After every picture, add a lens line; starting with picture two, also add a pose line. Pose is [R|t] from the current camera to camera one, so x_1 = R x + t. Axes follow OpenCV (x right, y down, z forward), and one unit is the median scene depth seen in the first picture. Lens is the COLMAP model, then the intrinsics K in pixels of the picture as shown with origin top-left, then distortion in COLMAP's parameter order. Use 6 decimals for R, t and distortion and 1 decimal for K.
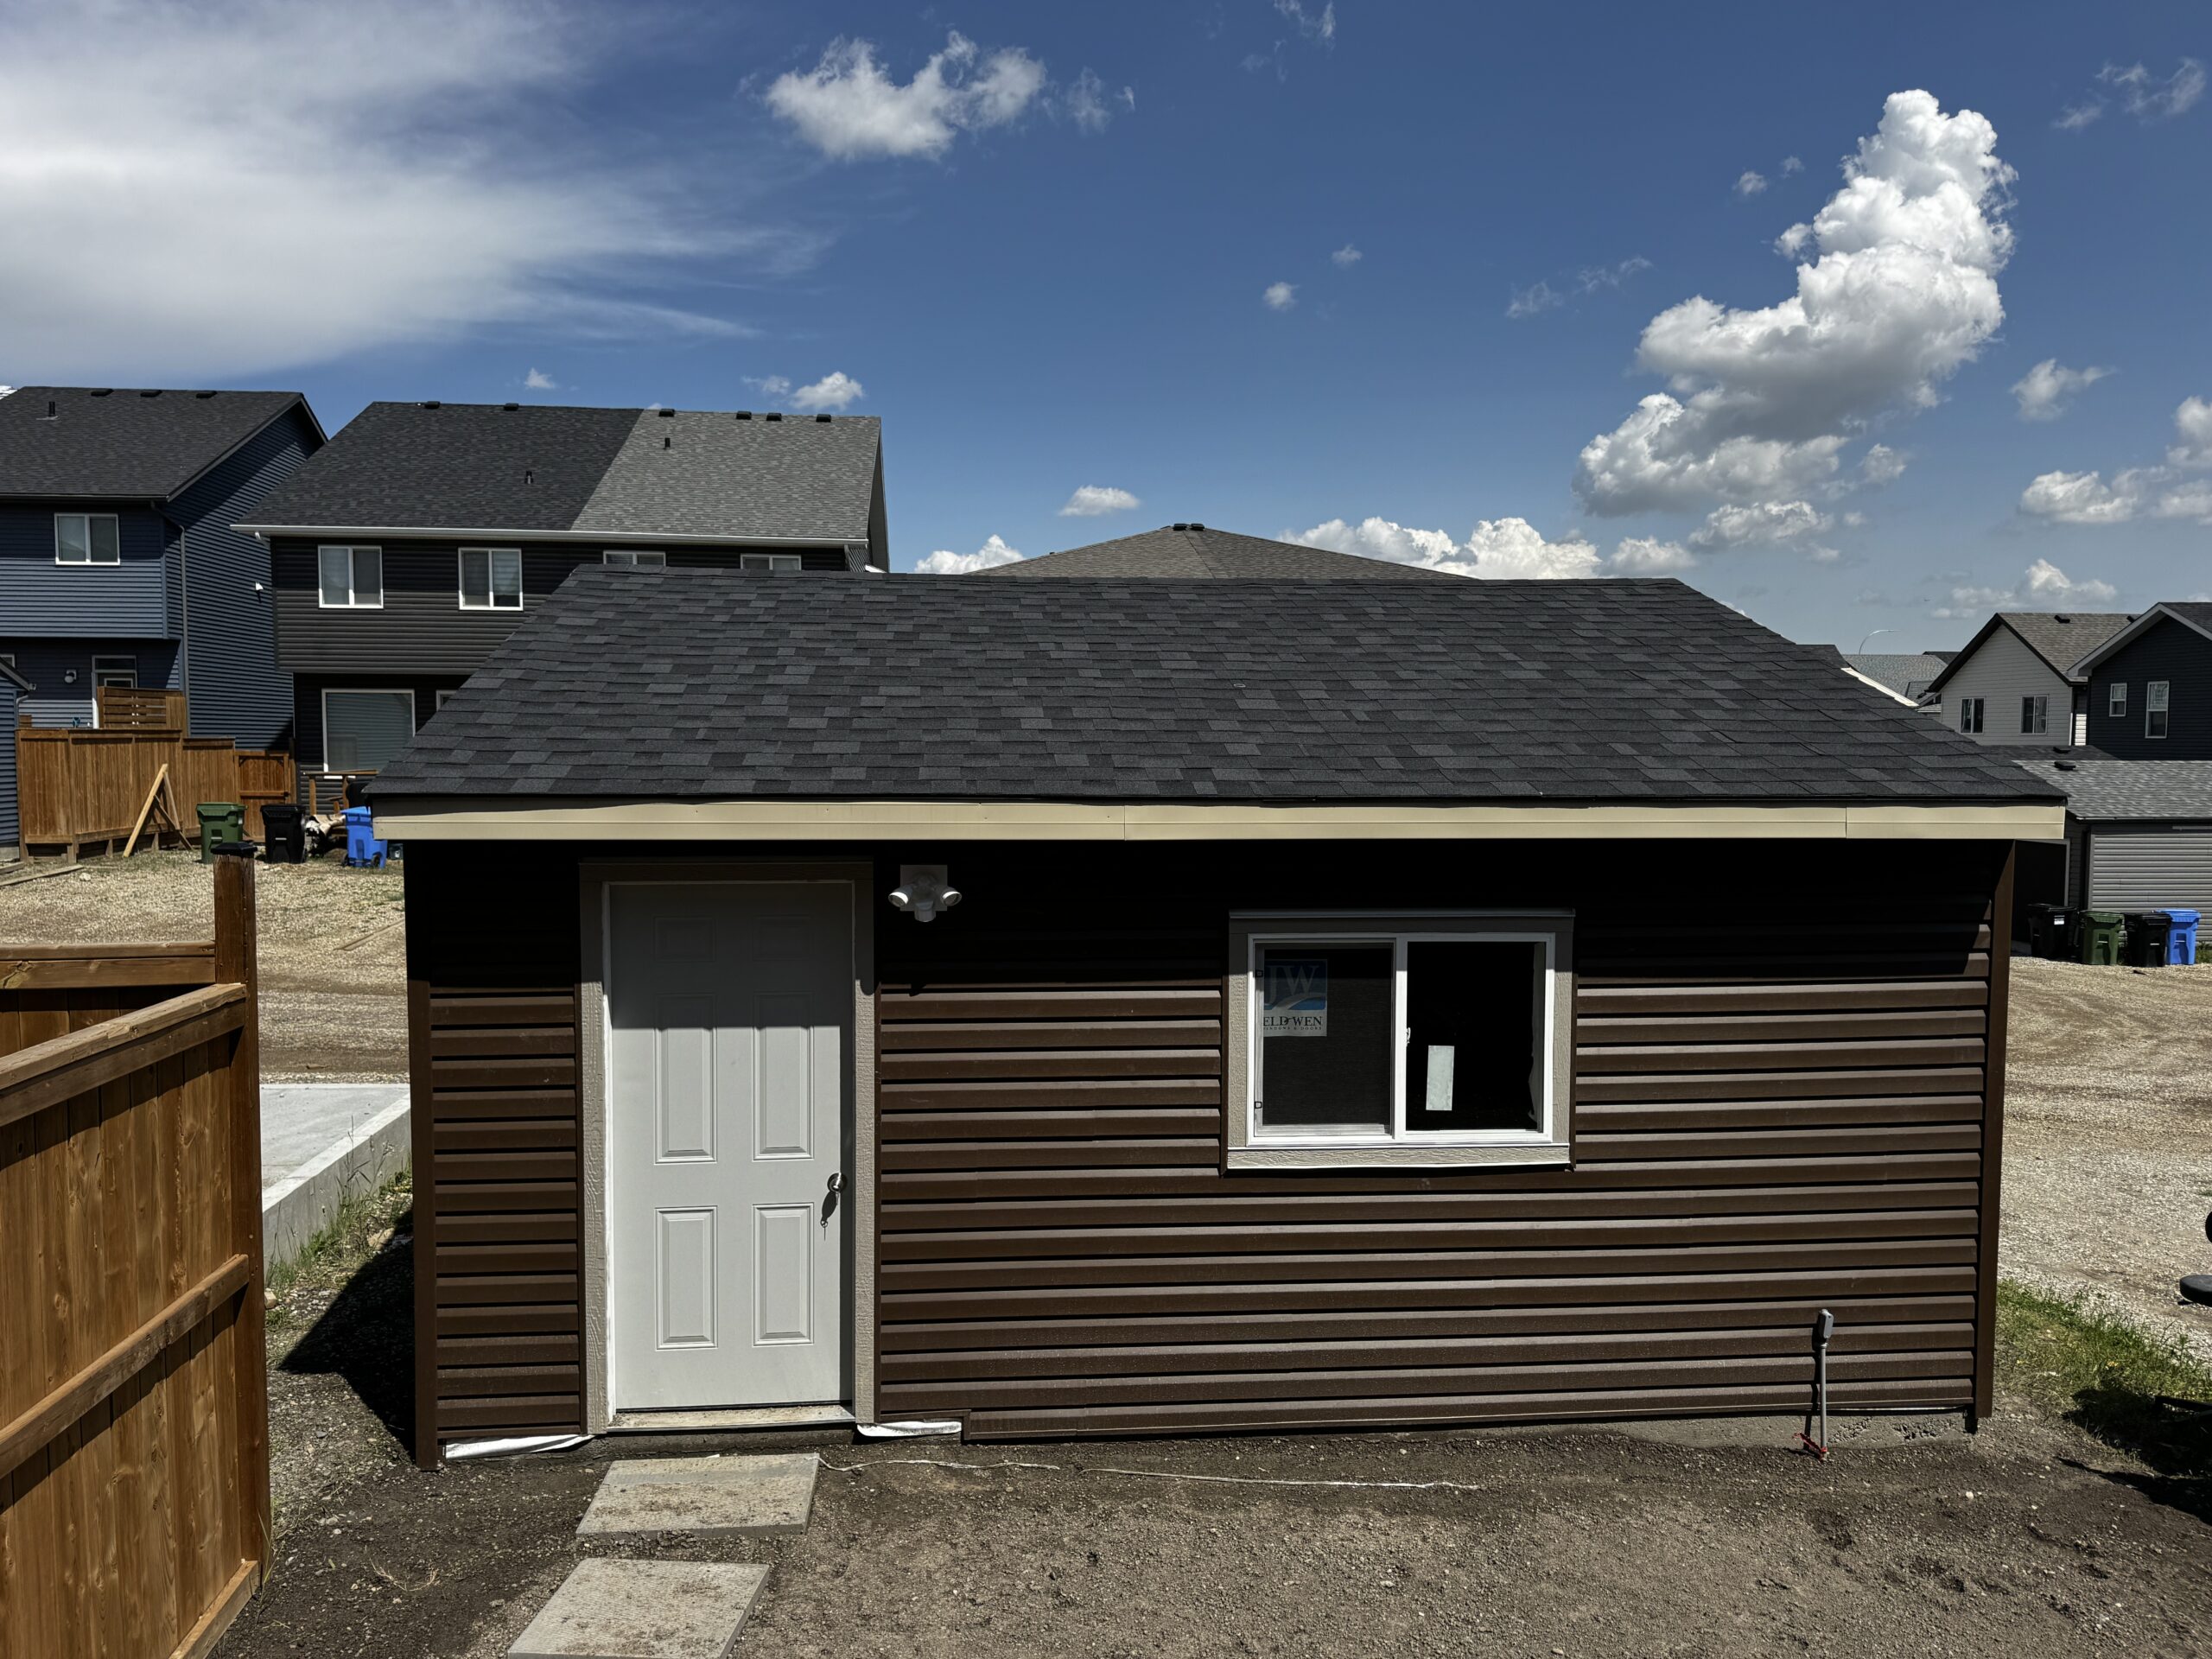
lens RADIAL K [[1567.1, 0, 1101.3], [0, 1567.1, 807.2], [0, 0, 1]] dist [0.038764, -0.035301]
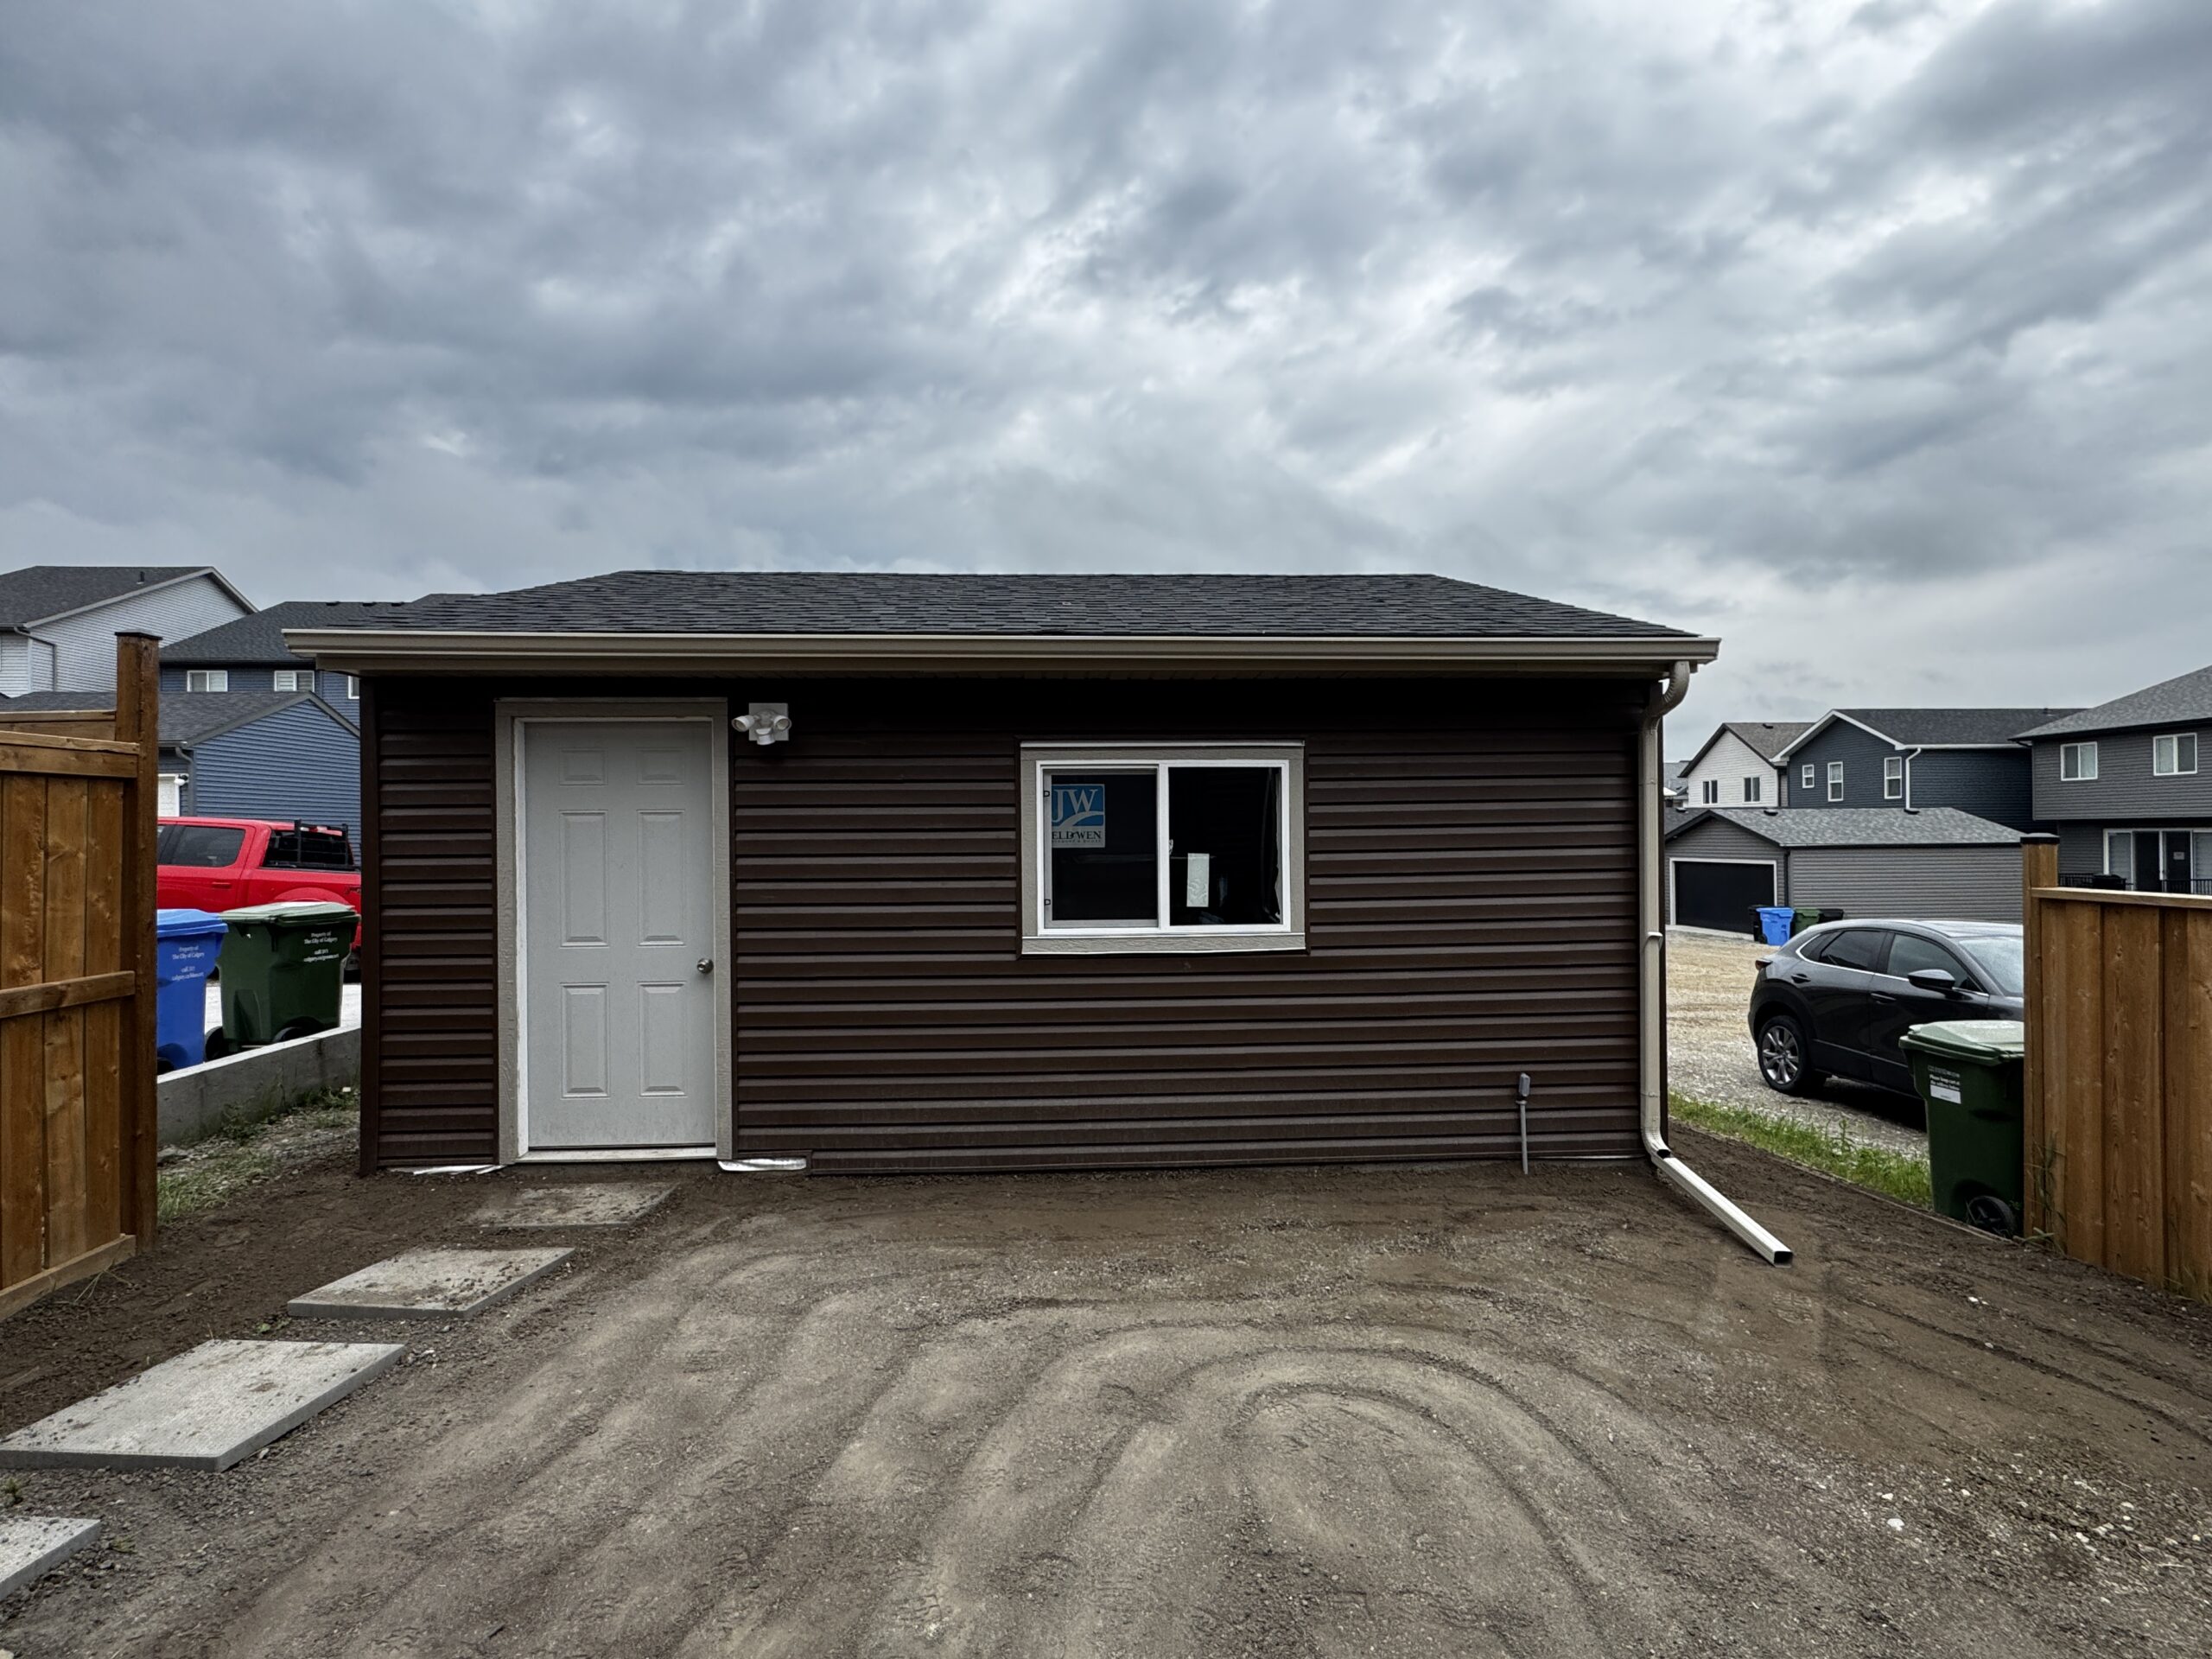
lens RADIAL K [[915.1, 0, 1178.2], [0, 915.1, 893.3], [0, 0, 1]] dist [-0.001011, -0.000193]
pose [[0.998561, -0.009592, -0.052768, 0.221674], [0.006470, 0.998235, -0.059035, 0.209018], [0.053241, 0.058609, 0.996860, 0.273512]]
